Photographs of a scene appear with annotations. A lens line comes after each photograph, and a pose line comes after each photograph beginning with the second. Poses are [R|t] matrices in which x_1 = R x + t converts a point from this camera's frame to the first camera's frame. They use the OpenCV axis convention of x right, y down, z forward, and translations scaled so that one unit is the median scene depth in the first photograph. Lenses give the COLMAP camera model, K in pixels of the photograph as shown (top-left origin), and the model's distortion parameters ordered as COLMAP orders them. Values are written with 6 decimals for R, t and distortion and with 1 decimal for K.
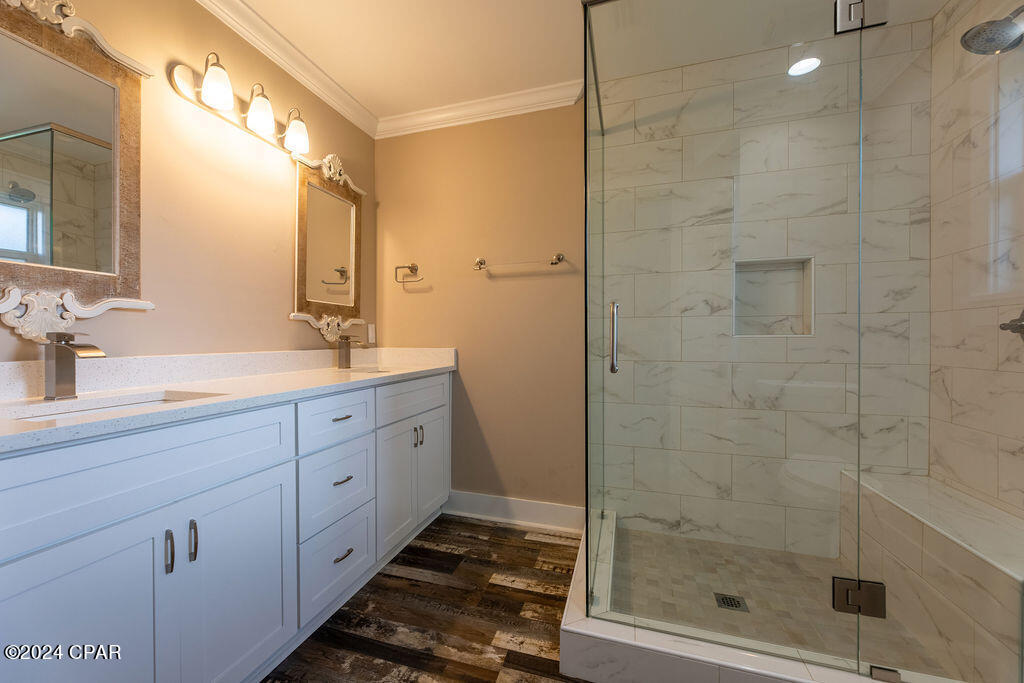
lens RADIAL K [[425.5, 0, 505.8], [0, 425.5, 340.8], [0, 0, 1]] dist [0.000123, -0.000327]
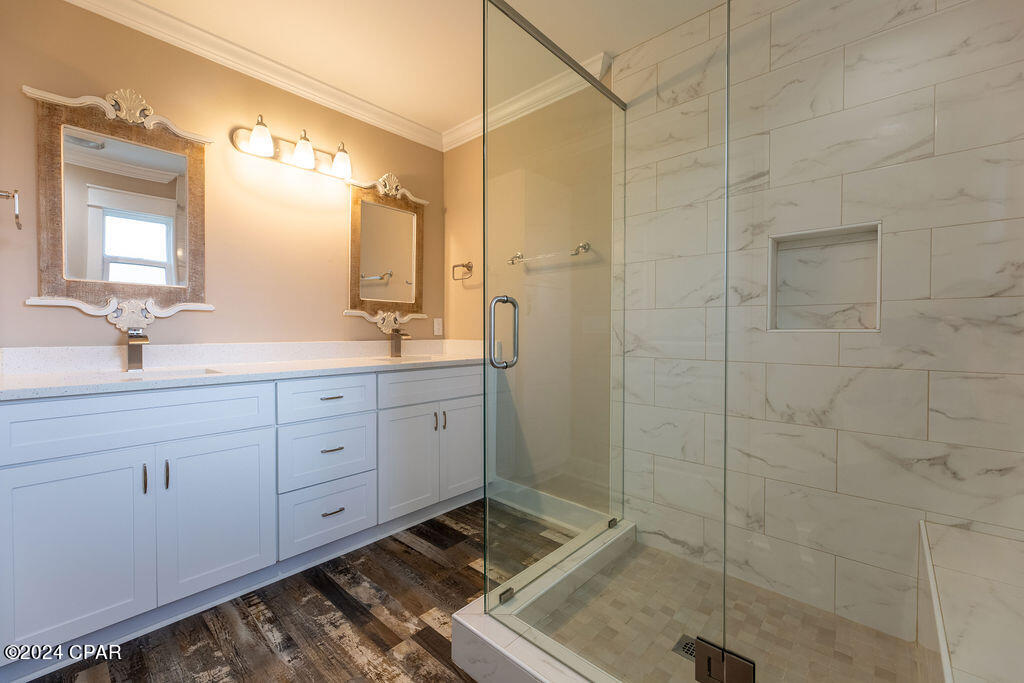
lens RADIAL K [[427.8, 0, 535.5], [0, 427.8, 334.5], [0, 0, 1]] dist [-0.000750, 0.000070]
pose [[0.917814, 0.007548, -0.396939, 0.457050], [-0.006059, 0.999969, 0.005005, -0.005085], [0.396964, -0.002189, 0.917831, 0.087164]]
